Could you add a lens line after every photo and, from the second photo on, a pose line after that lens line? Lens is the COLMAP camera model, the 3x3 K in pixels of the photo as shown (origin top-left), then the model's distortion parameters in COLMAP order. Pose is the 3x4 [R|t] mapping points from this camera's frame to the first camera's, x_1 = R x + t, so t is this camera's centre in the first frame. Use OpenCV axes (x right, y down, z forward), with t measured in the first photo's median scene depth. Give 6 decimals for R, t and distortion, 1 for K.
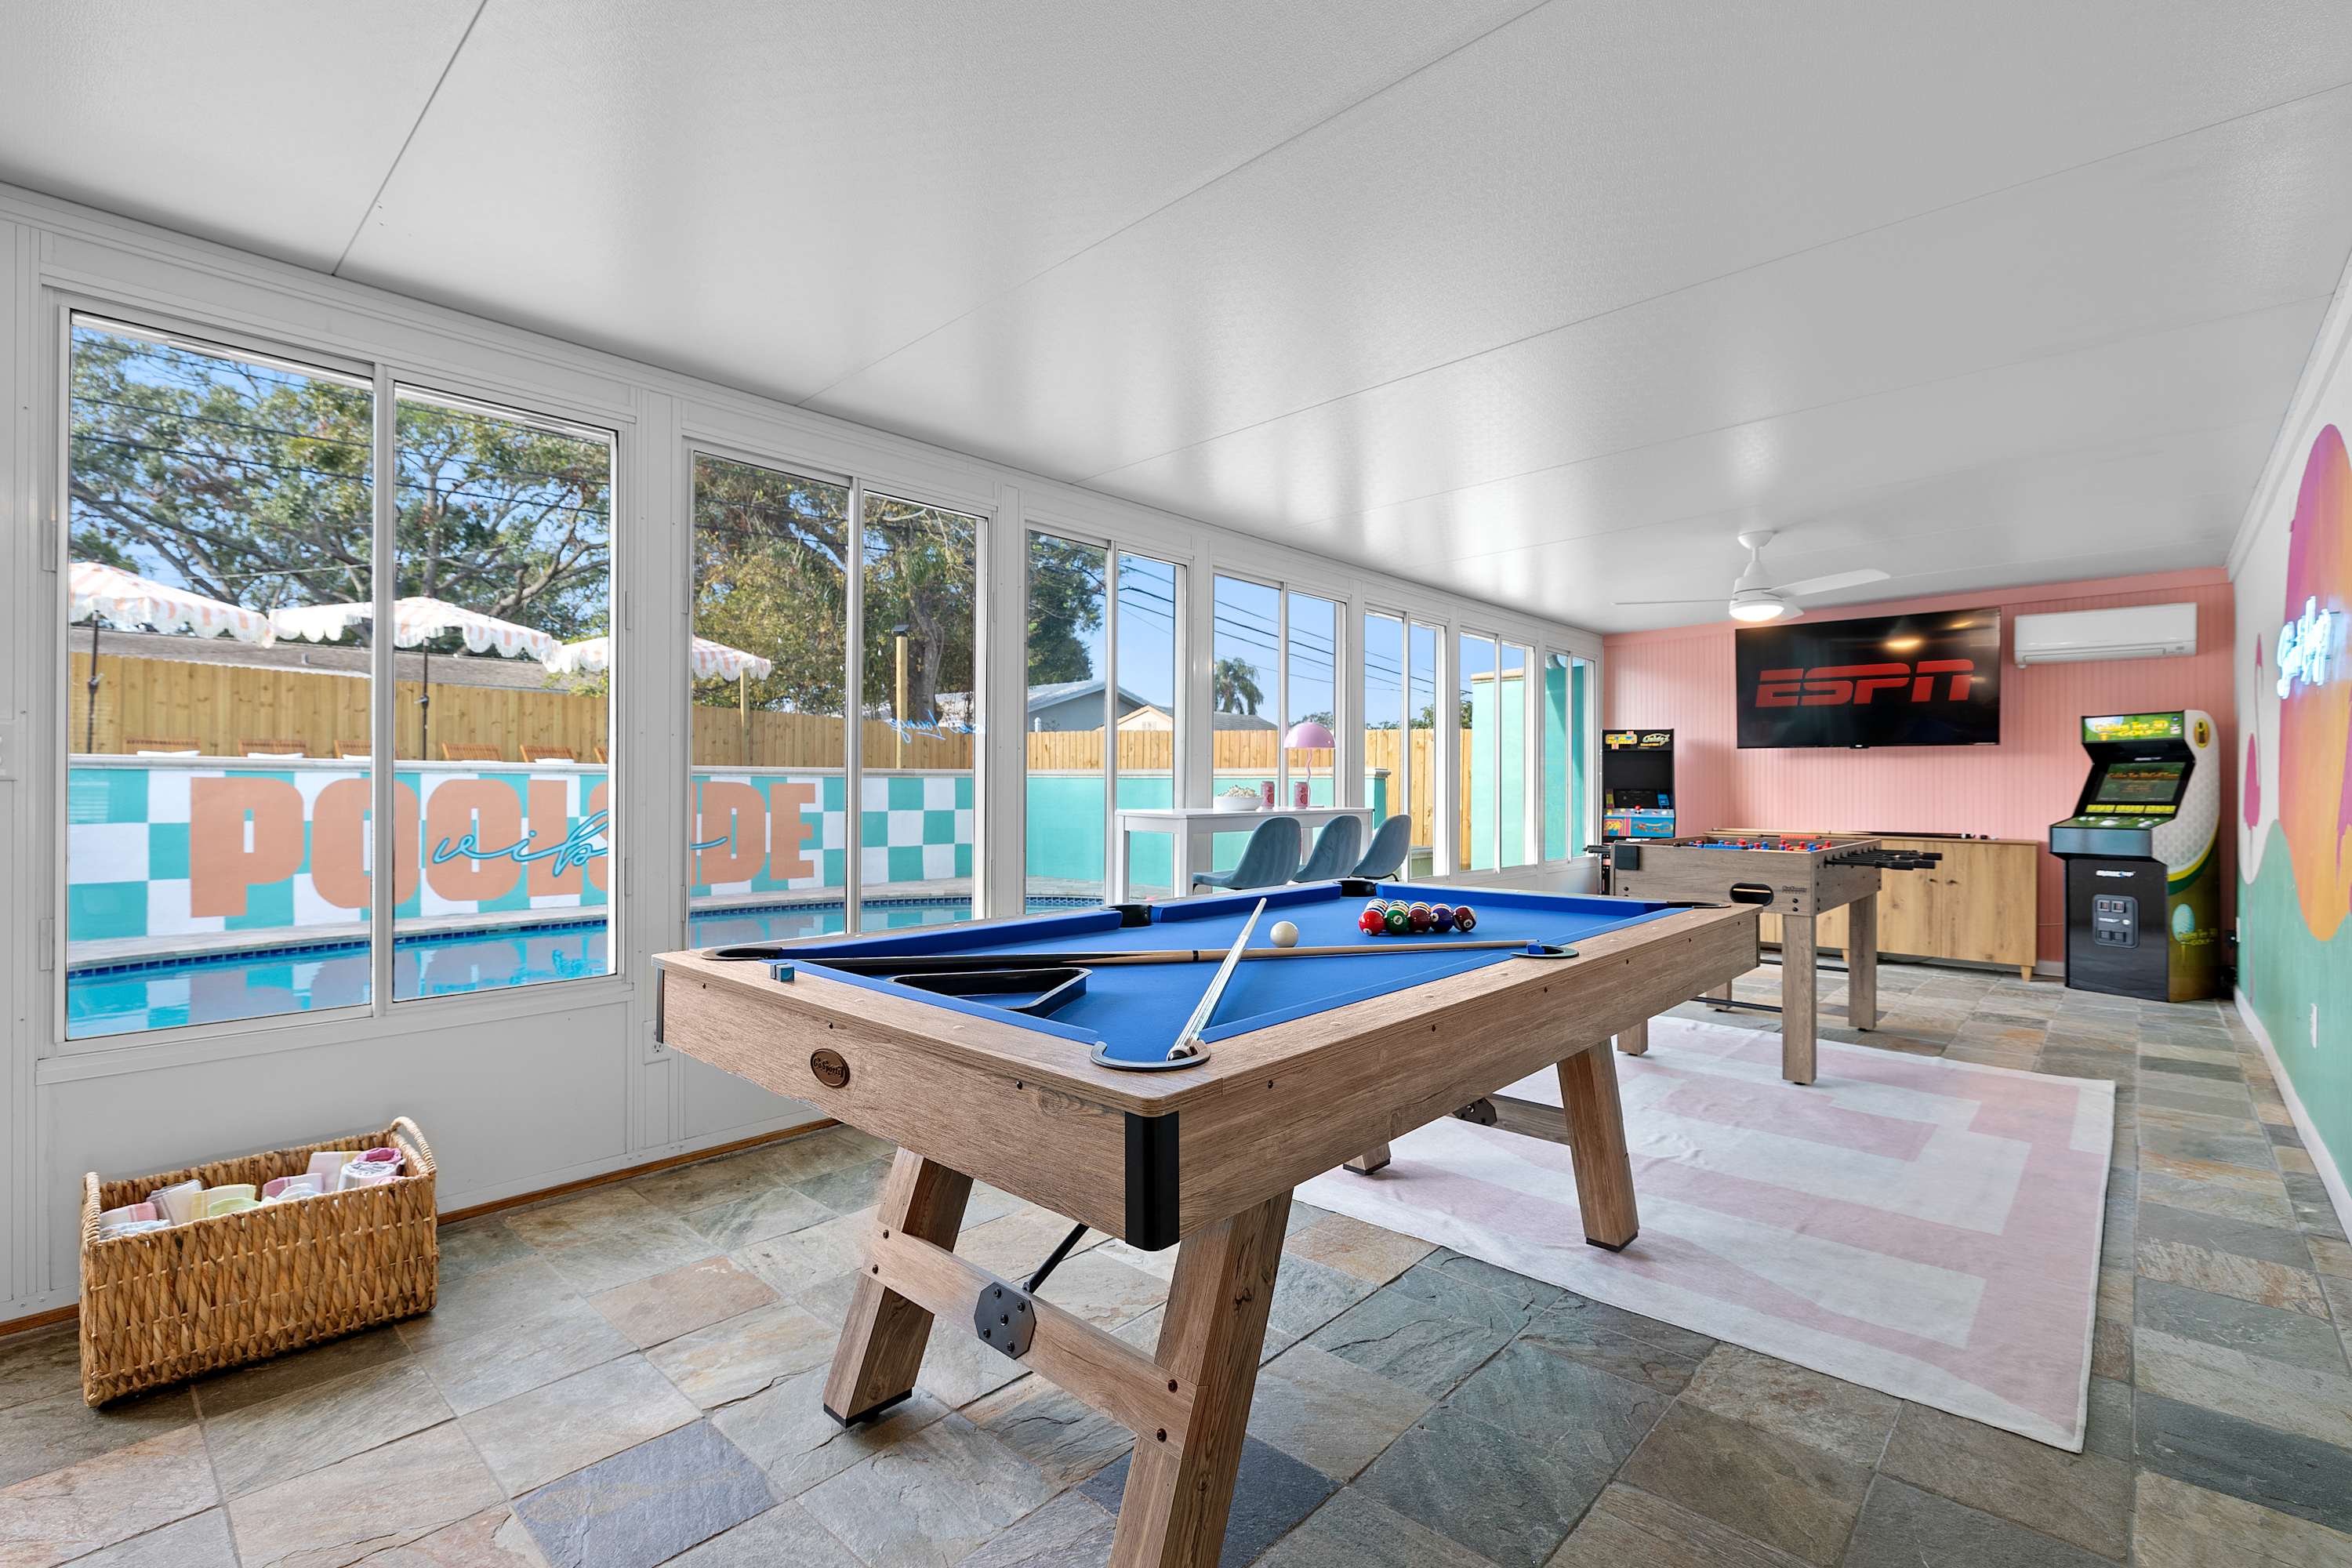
lens RADIAL K [[1045.6, 0, 1173.3], [0, 1045.6, 785.6], [0, 0, 1]] dist [-0.006820, 0.000755]
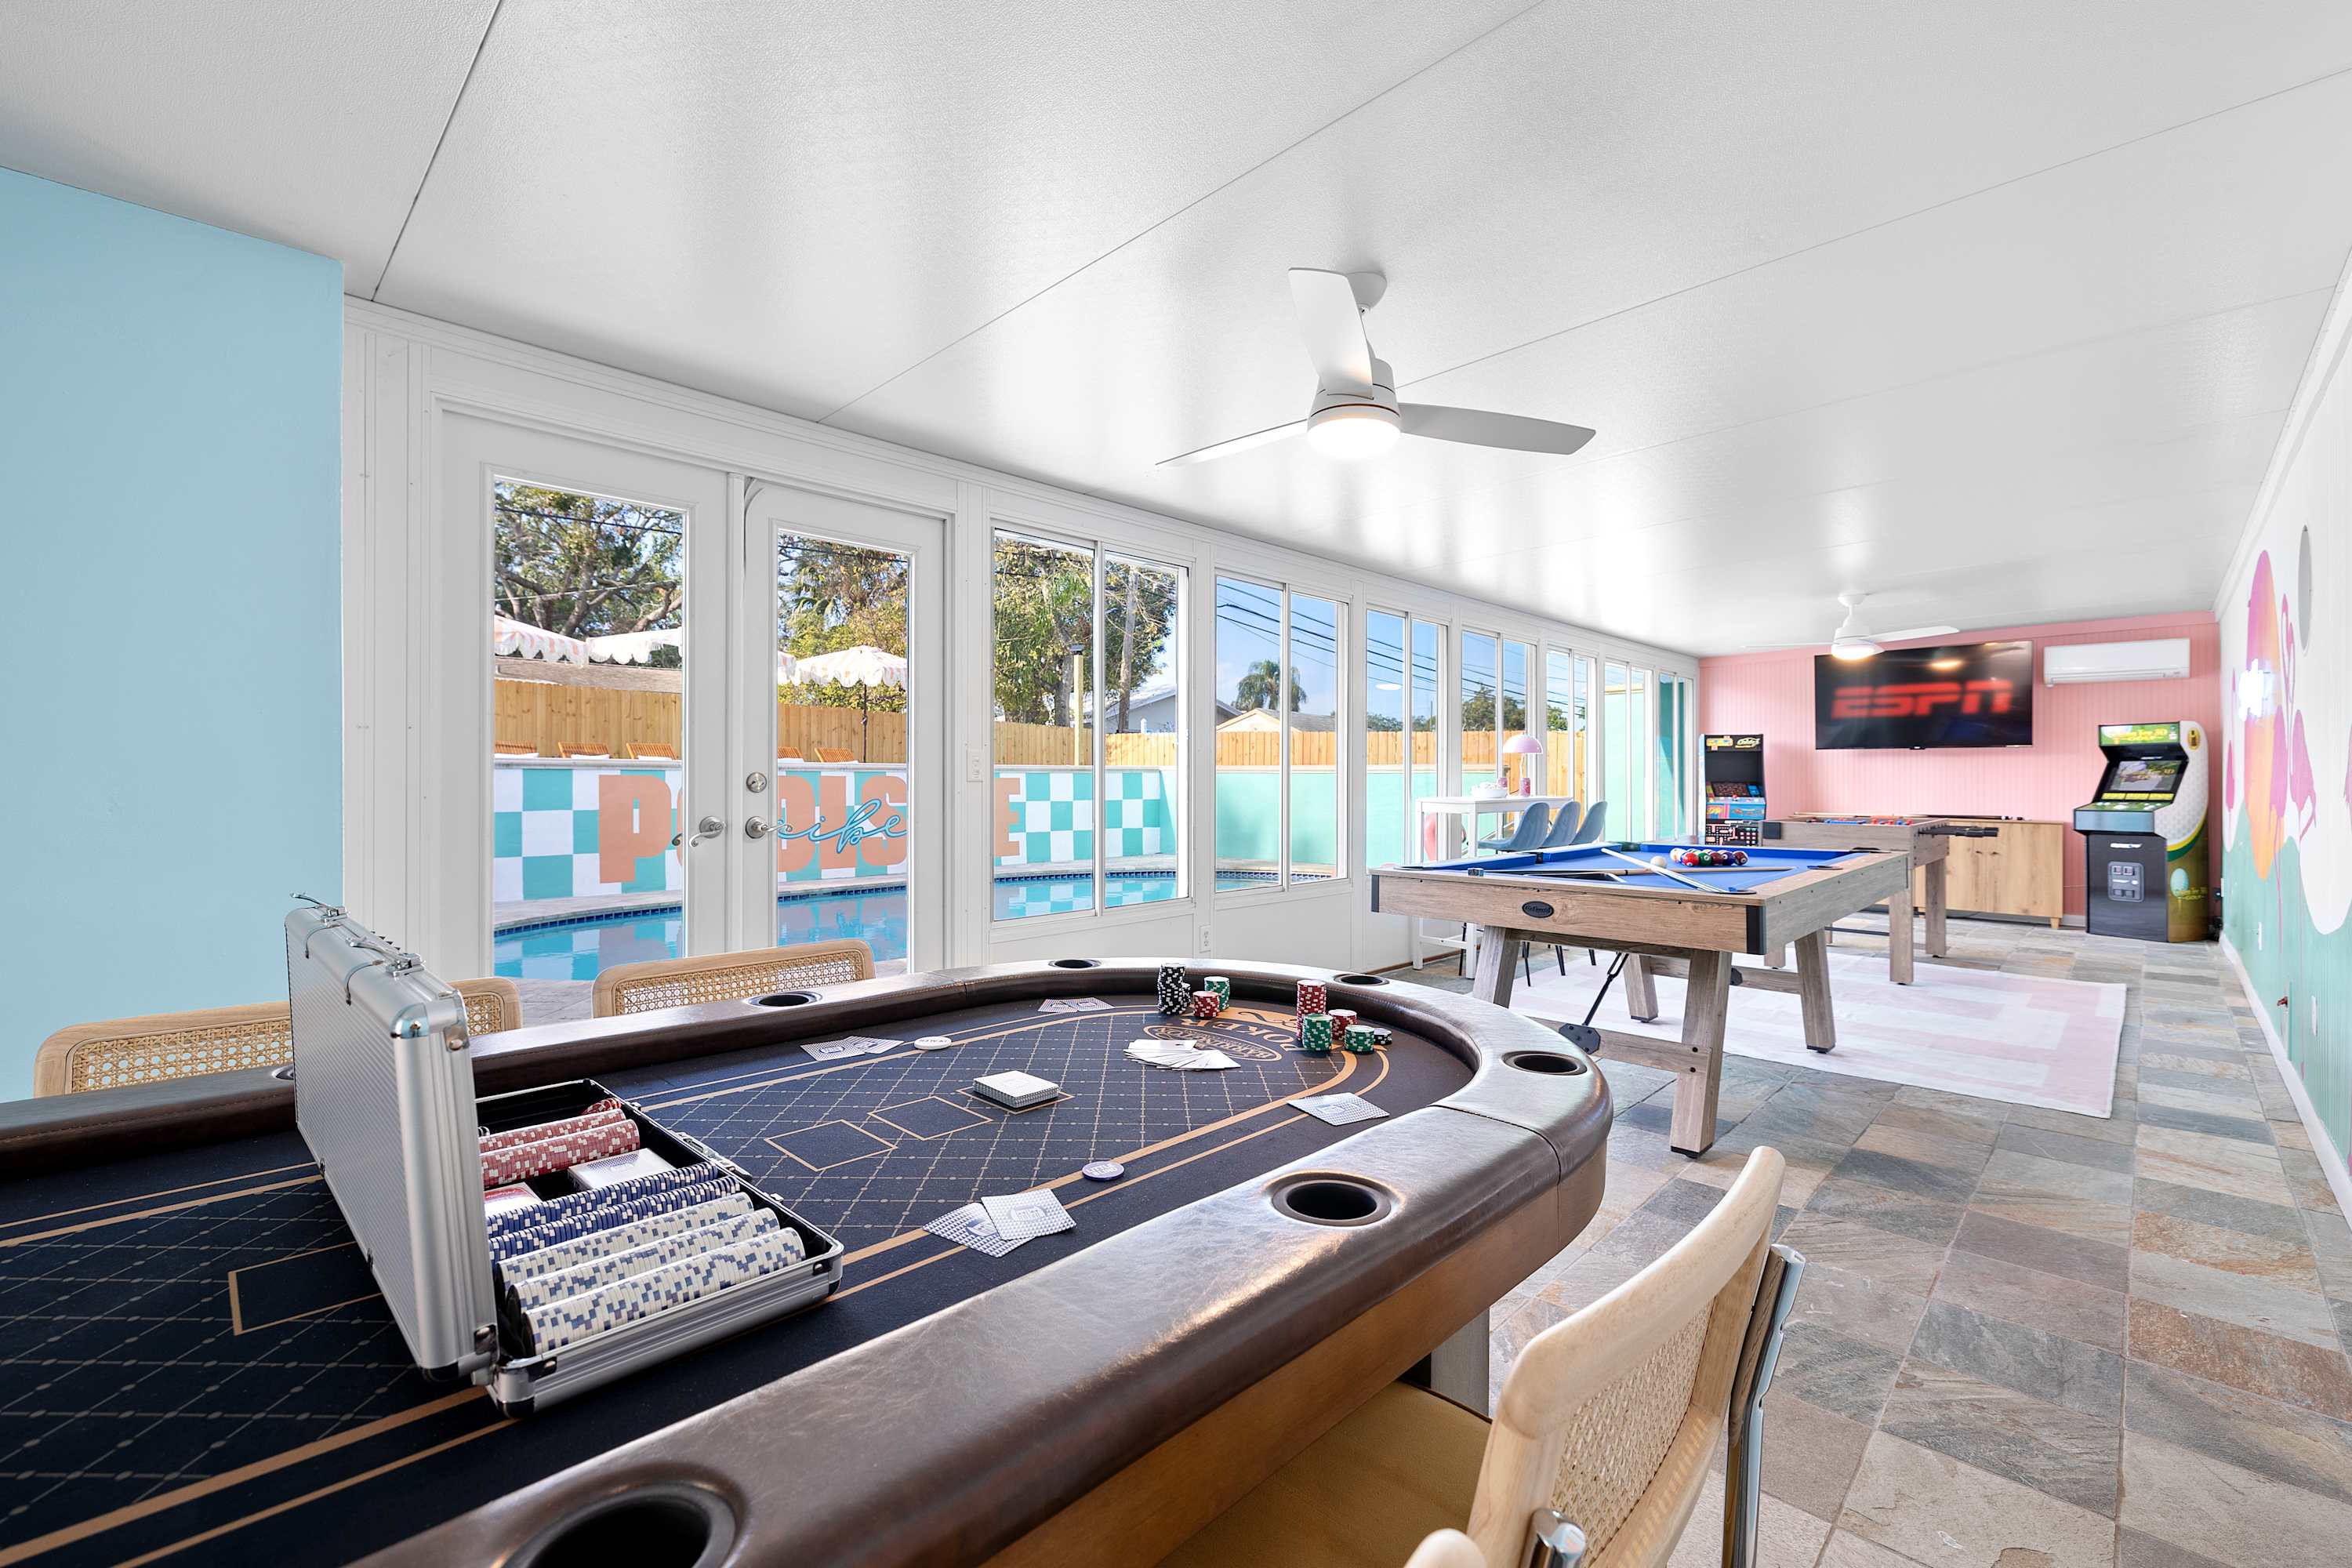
lens RADIAL K [[990.4, 0, 1175.9], [0, 990.4, 778.6], [0, 0, 1]] dist [0.003321, -0.000788]
pose [[0.999627, -0.002136, -0.027222, -0.224605], [0.002155, 0.999997, 0.000683, -0.003089], [0.027221, -0.000741, 0.999629, -0.247876]]
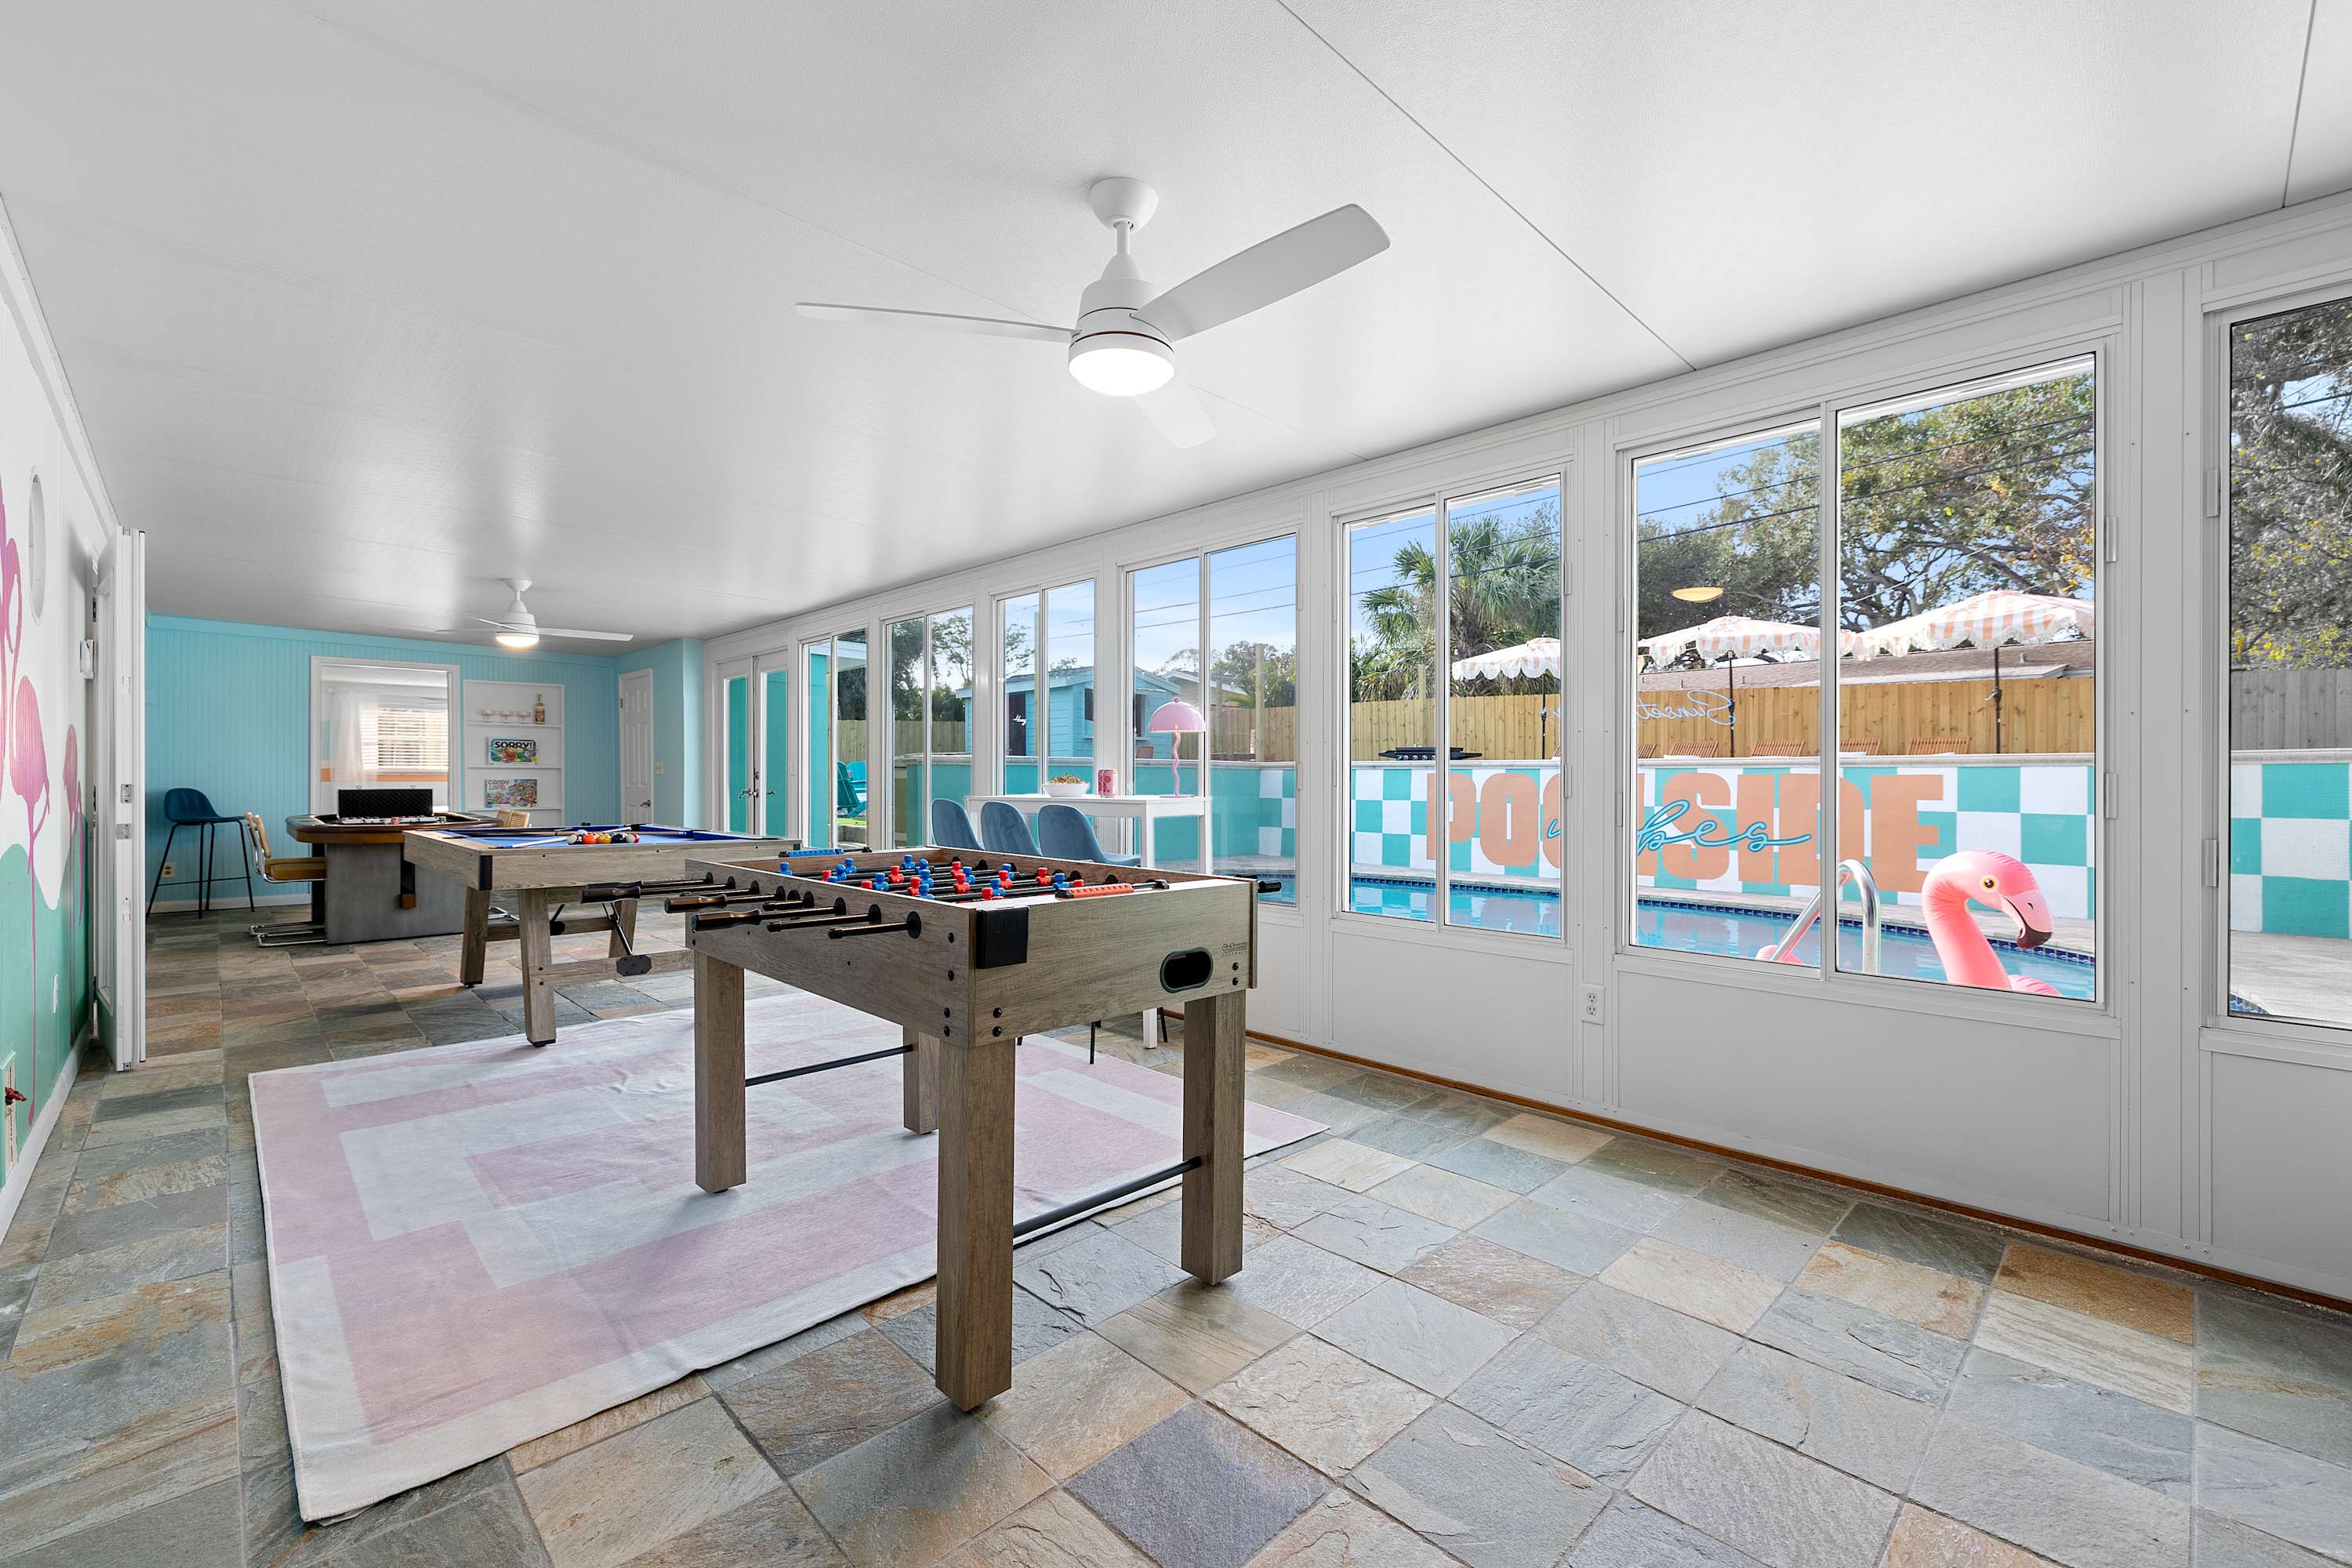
lens RADIAL K [[990.4, 0, 1179.7], [0, 990.4, 781.4], [0, 0, 1]] dist [0.003321, -0.000788]
pose [[-0.046896, 0.000448, -0.998900, 0.742261], [0.000684, 1.000000, 0.000416, 0.003721], [0.998900, -0.000664, -0.046897, 0.790829]]
